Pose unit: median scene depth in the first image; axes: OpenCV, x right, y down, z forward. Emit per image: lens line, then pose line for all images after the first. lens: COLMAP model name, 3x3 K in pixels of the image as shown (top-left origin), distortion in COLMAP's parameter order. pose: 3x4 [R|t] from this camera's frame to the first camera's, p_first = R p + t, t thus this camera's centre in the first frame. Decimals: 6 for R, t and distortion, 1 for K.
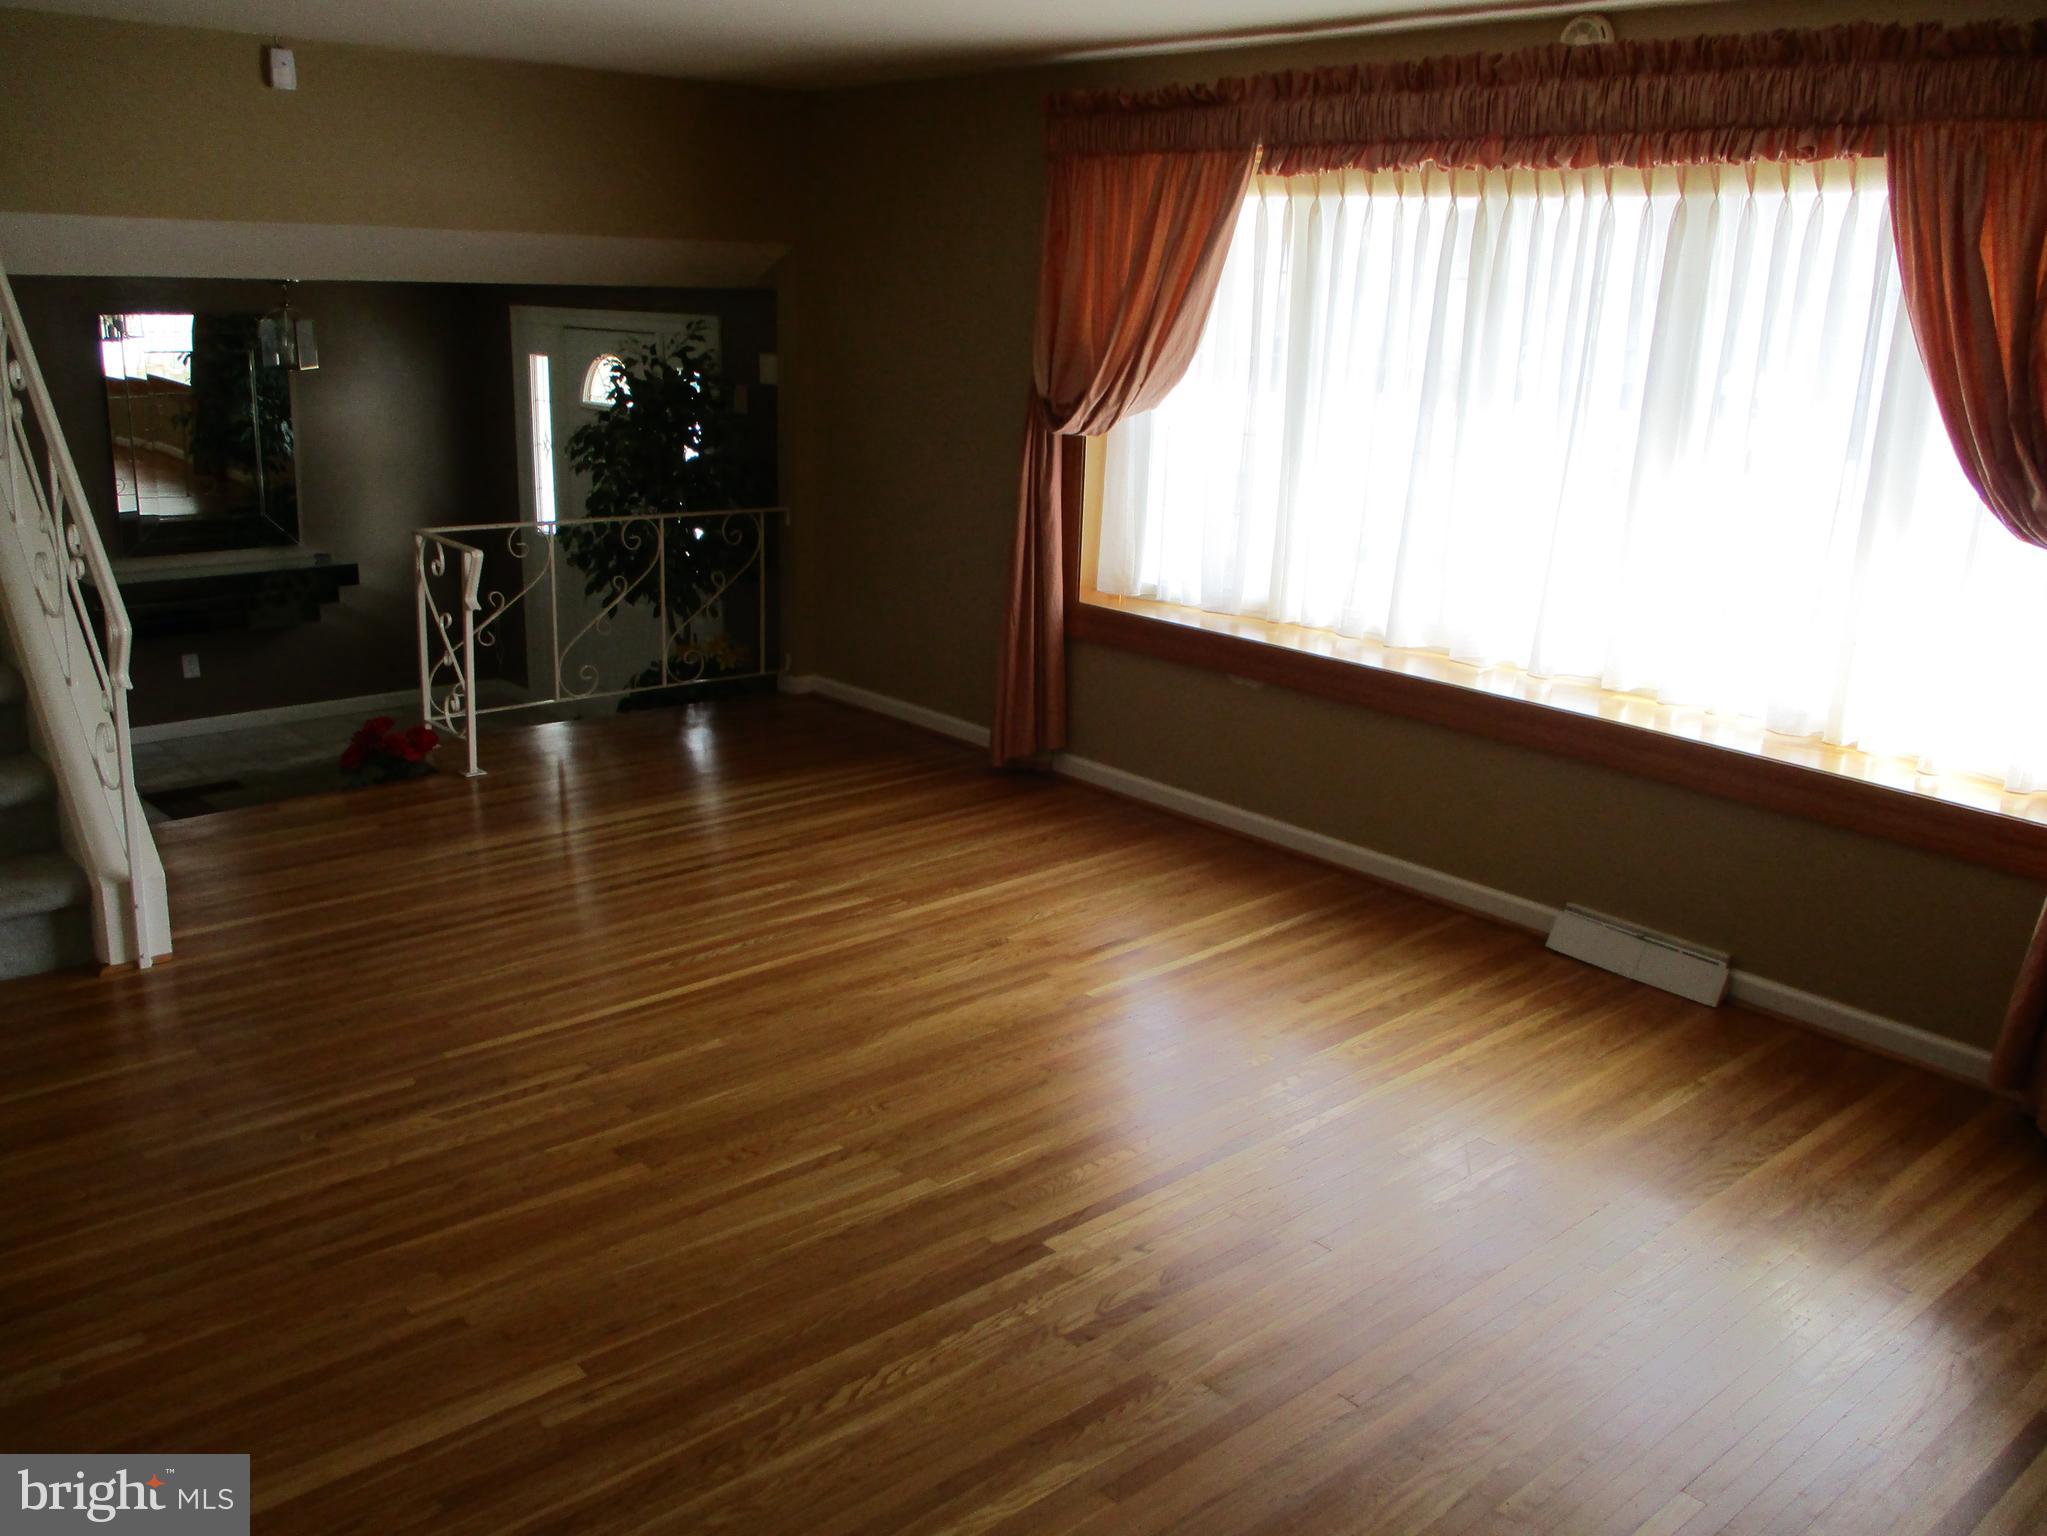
lens RADIAL K [[1723.5, 0, 1023.5], [0, 1723.5, 768.0], [0, 0, 1]] dist [-0.011531, 0.007945]
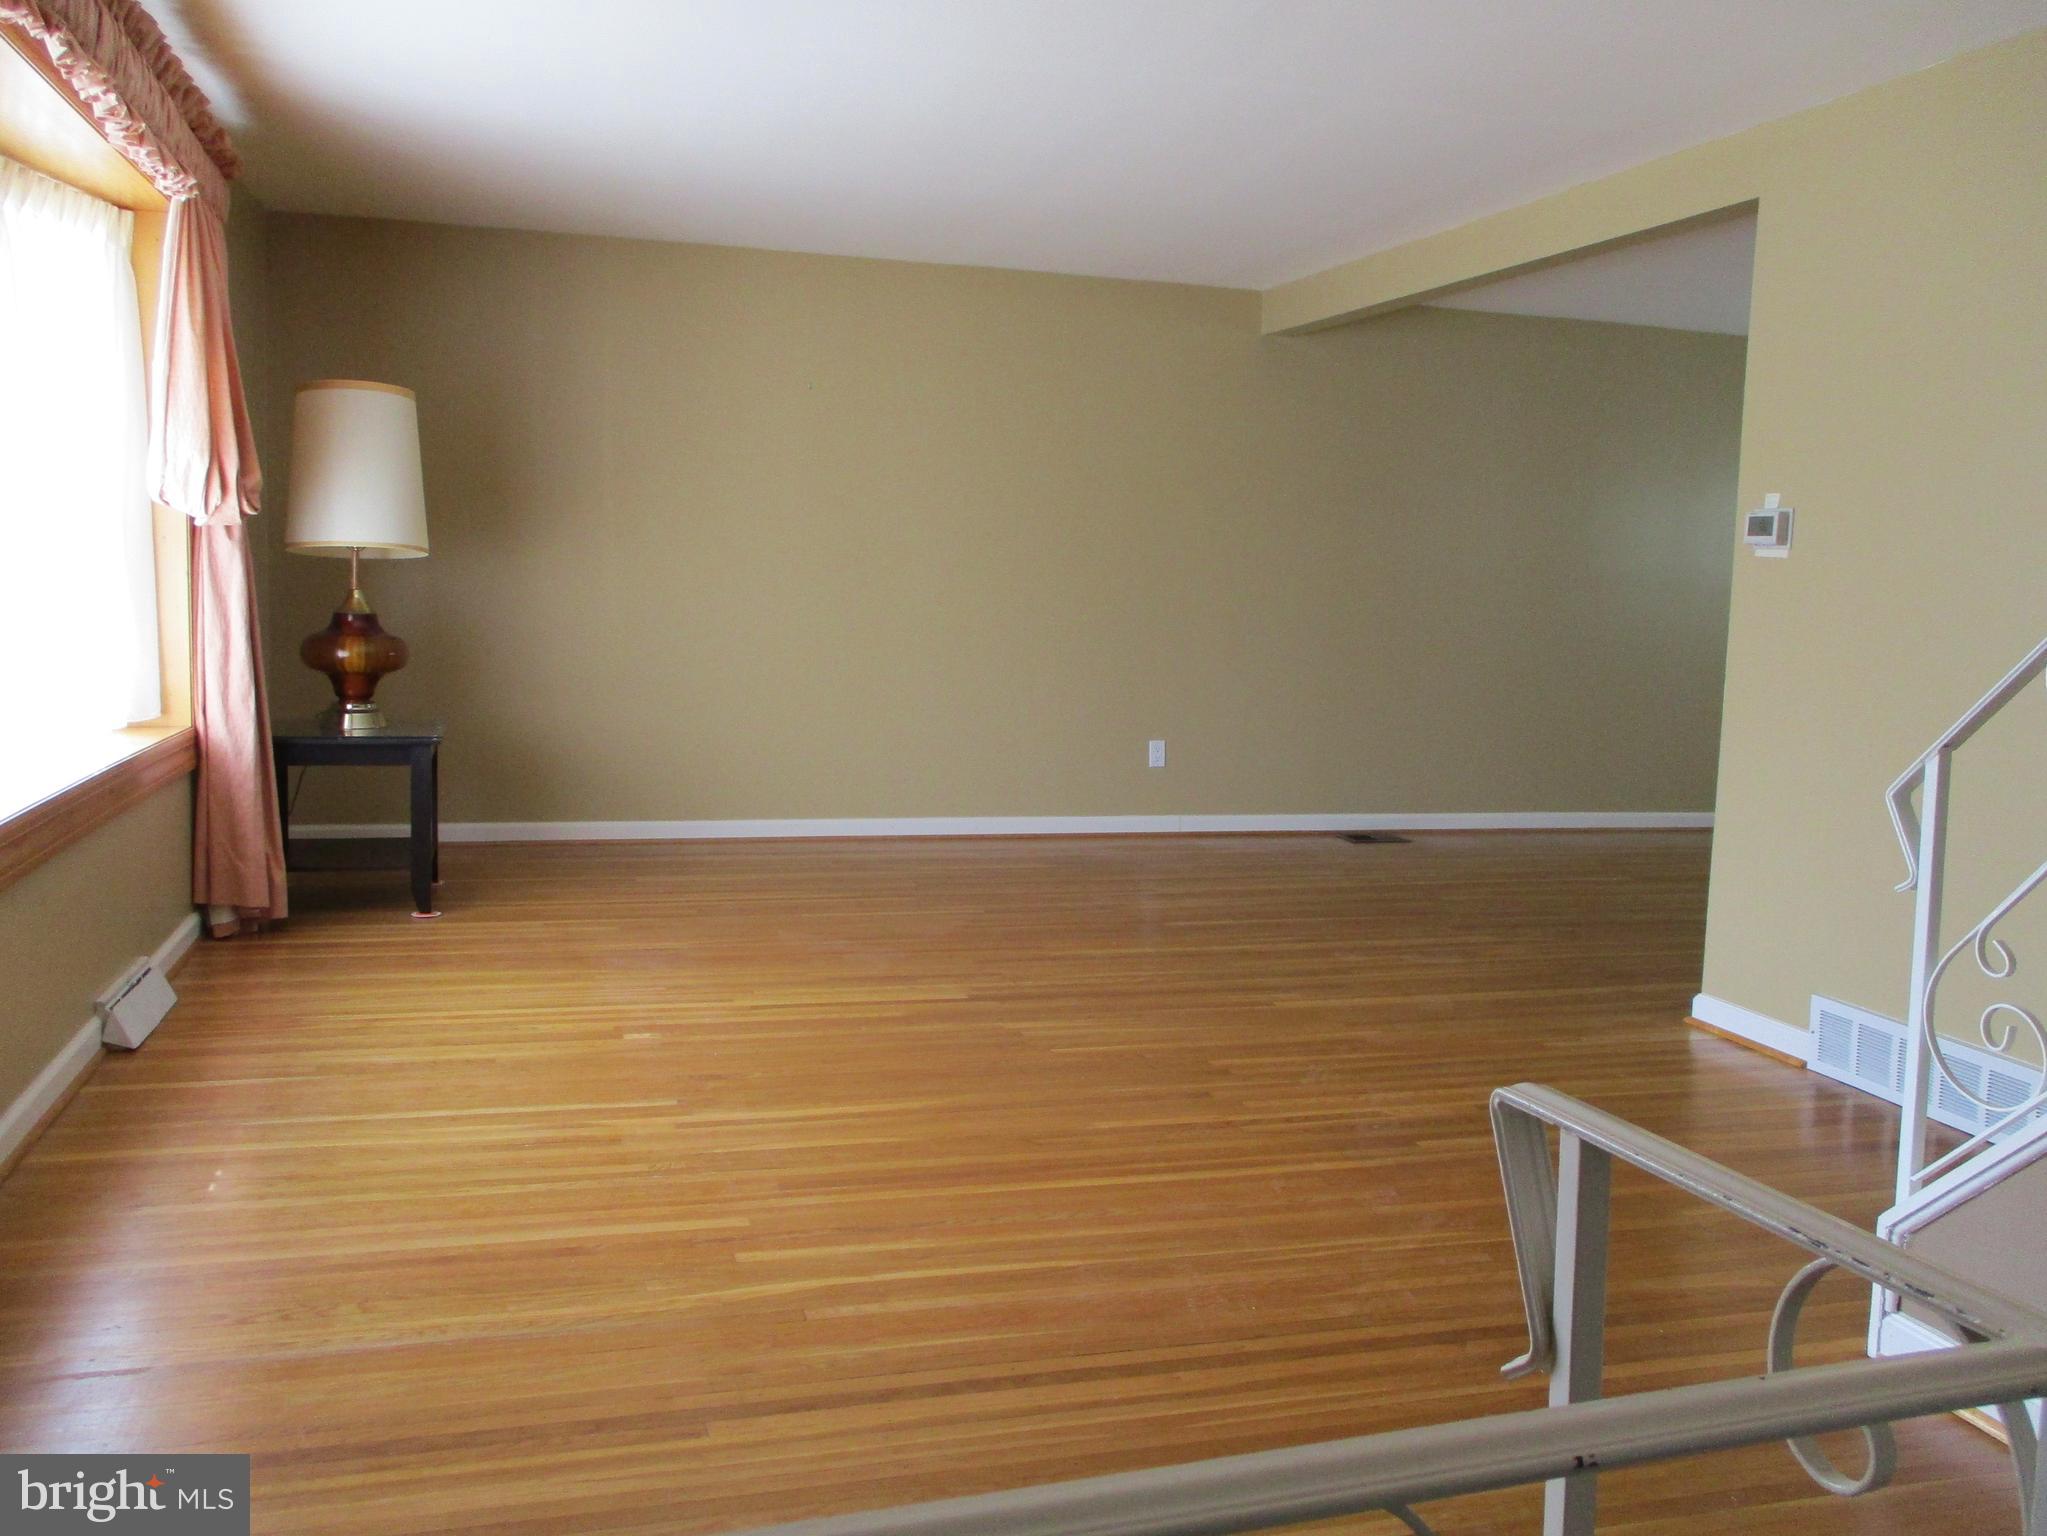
lens RADIAL K [[1723.5, 0, 1023.5], [0, 1723.5, 768.0], [0, 0, 1]] dist [-0.011531, 0.007945]
pose [[-0.907917, -0.098966, 0.407299, -0.512775], [0.057101, 0.933463, 0.354099, -0.361777], [-0.415242, 0.344750, -0.841856, 1.787758]]
